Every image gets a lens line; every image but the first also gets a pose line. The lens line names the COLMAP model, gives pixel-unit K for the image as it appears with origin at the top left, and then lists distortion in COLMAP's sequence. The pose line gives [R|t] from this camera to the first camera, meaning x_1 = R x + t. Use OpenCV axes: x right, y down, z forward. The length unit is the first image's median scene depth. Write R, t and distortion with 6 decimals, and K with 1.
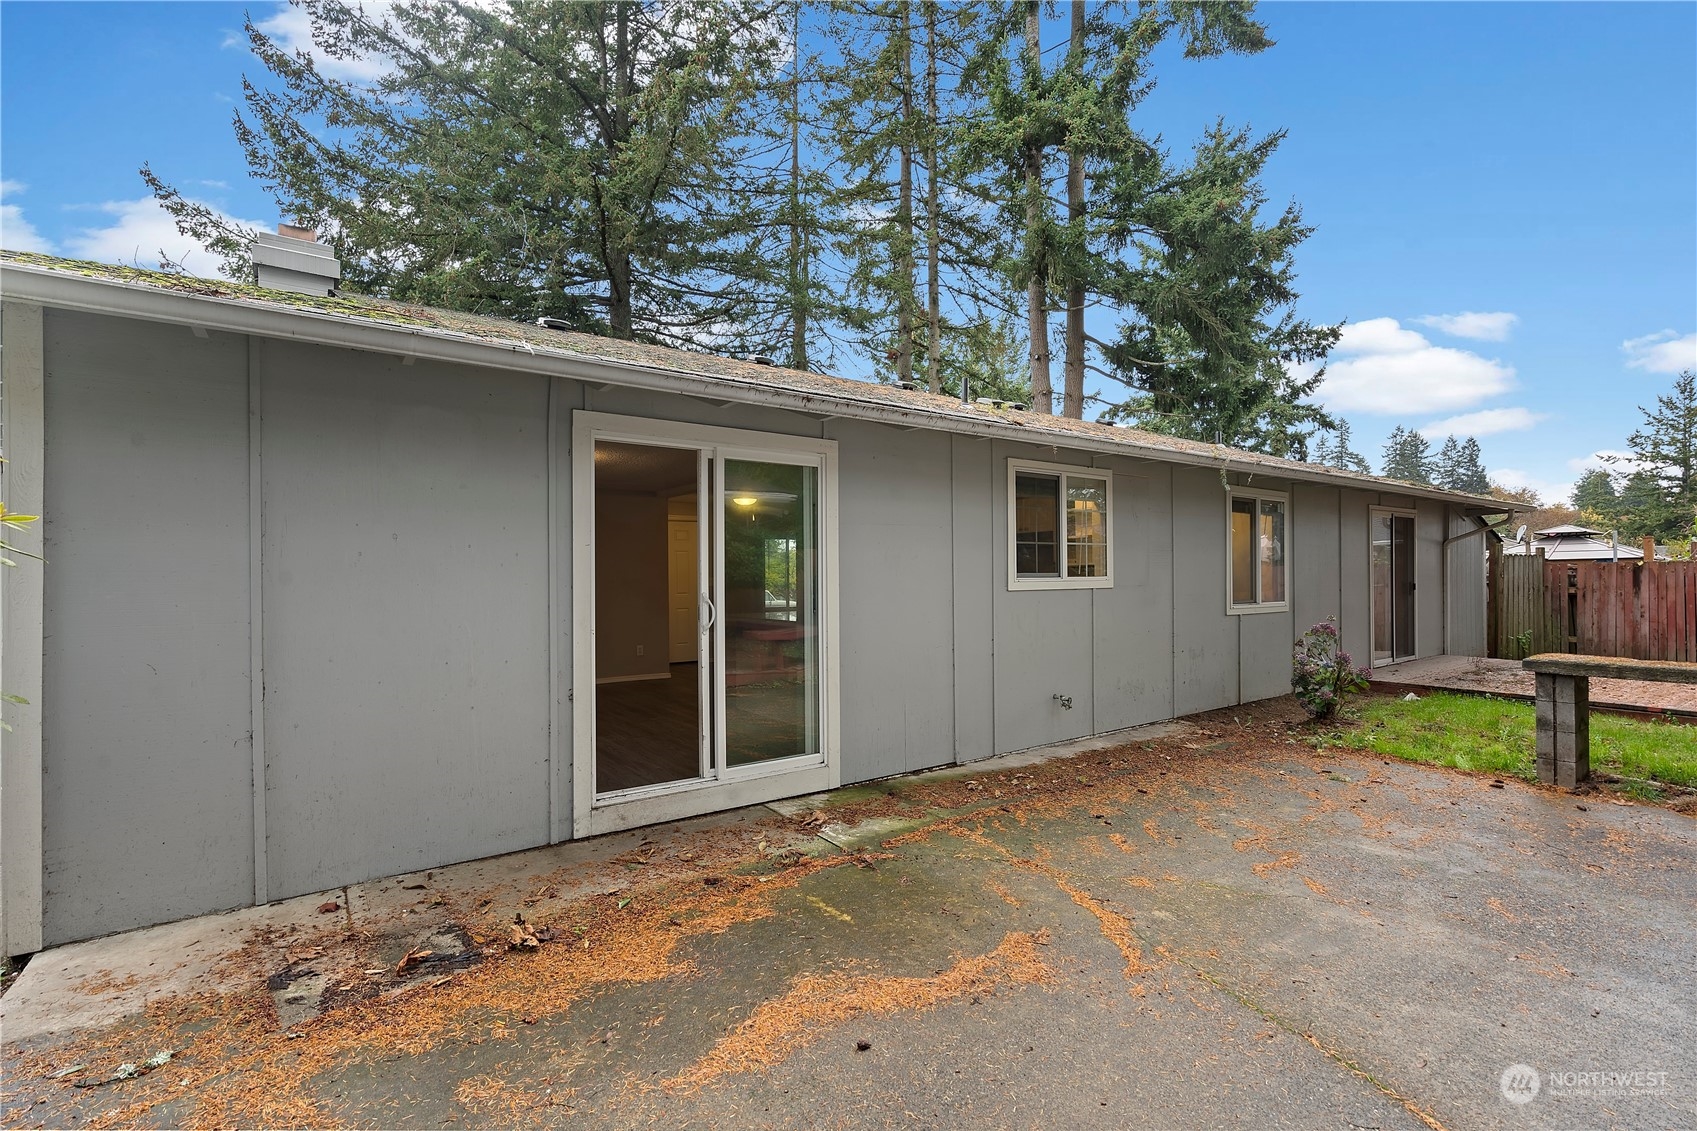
lens RADIAL K [[753.8, 0, 846.1], [0, 753.8, 572.2], [0, 0, 1]] dist [0.000146, -0.000107]
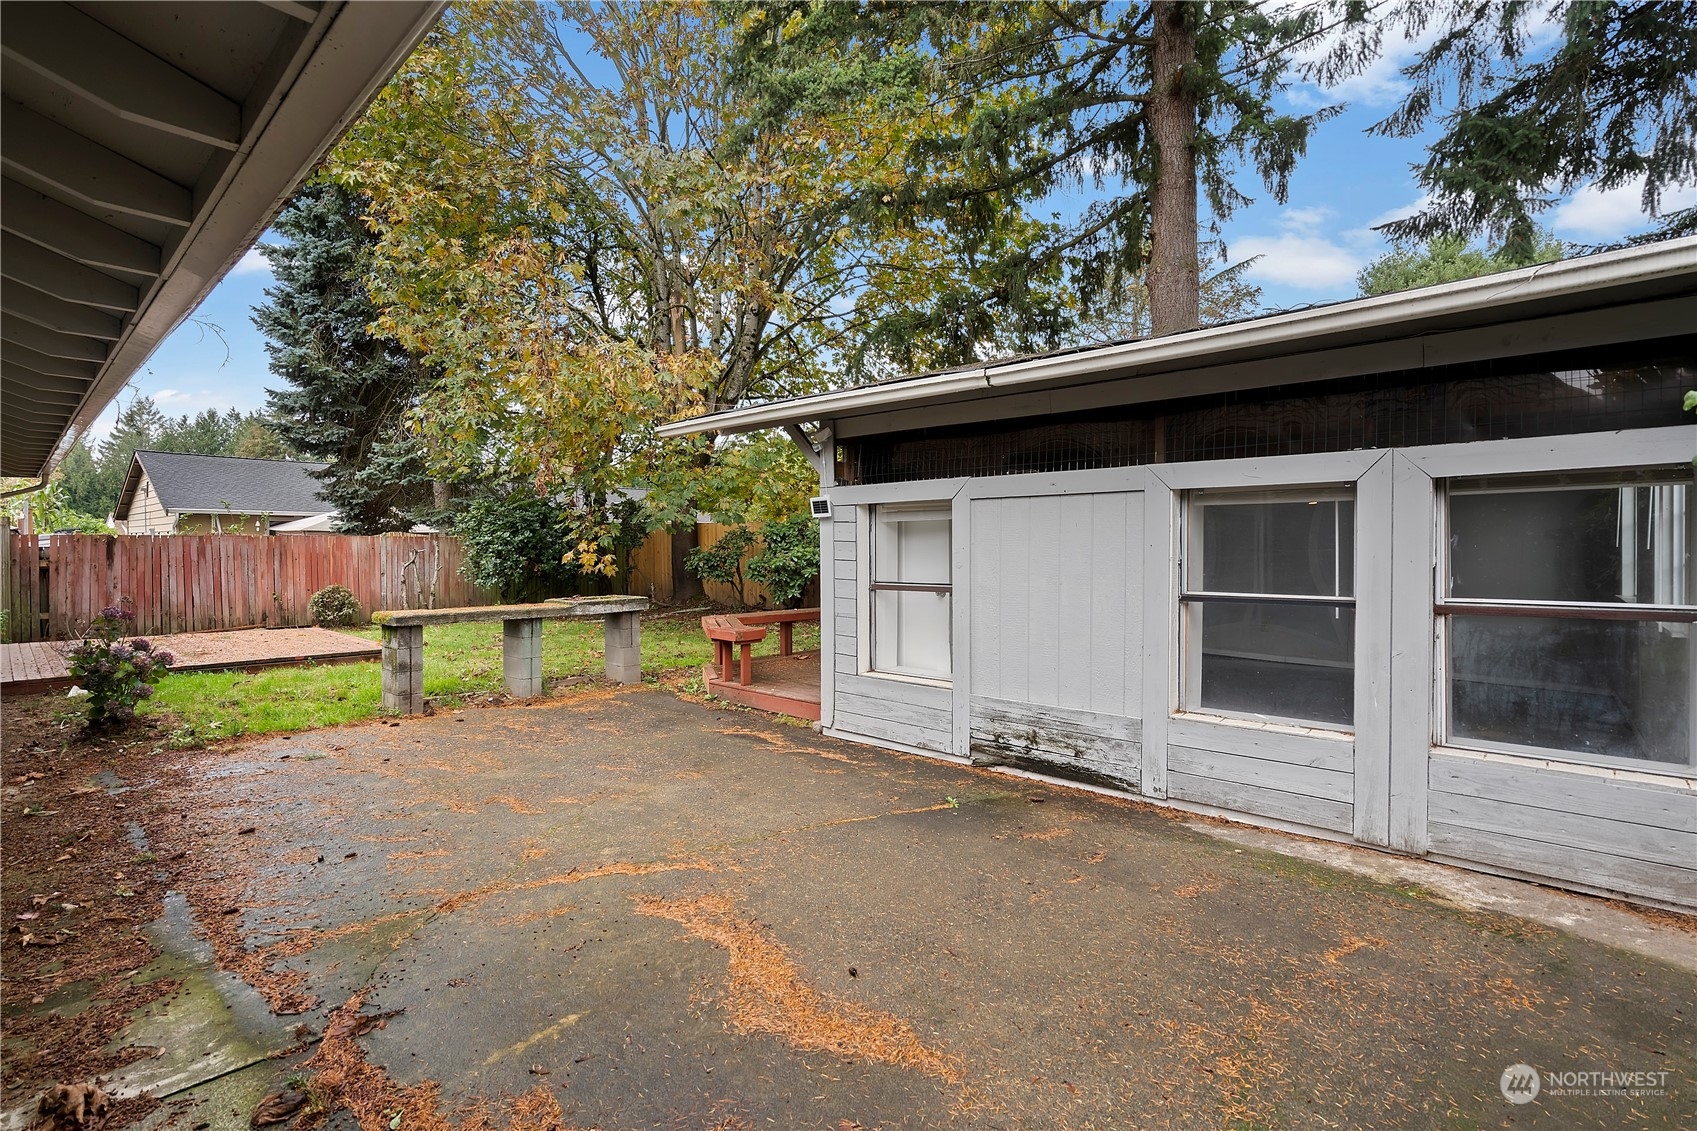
lens RADIAL K [[791.3, 0, 842.4], [0, 791.3, 542.5], [0, 0, 1]] dist [-0.000275, -0.000039]
pose [[-0.199136, 0.006610, 0.979950, -0.466574], [-0.003335, 0.999967, -0.007423, 0.003537], [-0.979966, -0.004747, -0.199107, 0.523778]]
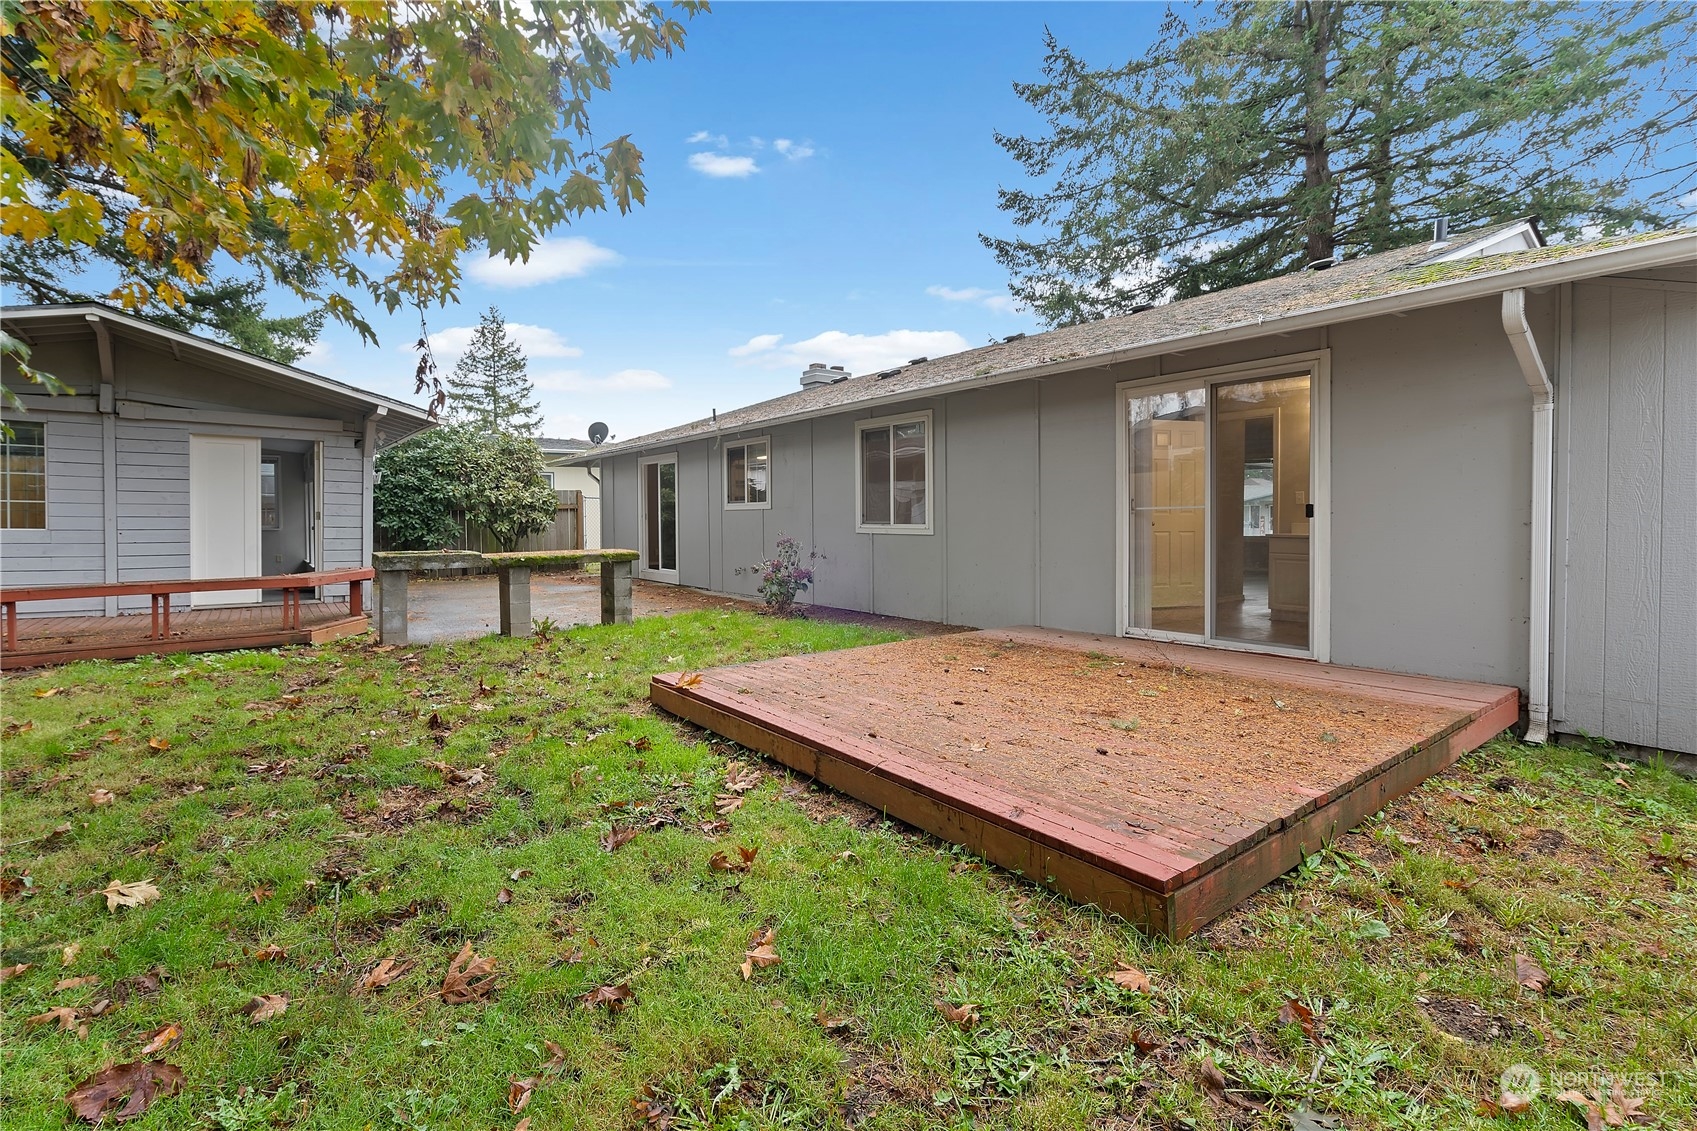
lens RADIAL K [[791.3, 0, 842.4], [0, 791.3, 542.5], [0, 0, 1]] dist [-0.000275, -0.000039]
pose [[0.021737, 0.037926, -0.999044, 2.523178], [0.005855, 0.999258, 0.038061, 0.034081], [0.999747, -0.006677, 0.021499, 1.387799]]
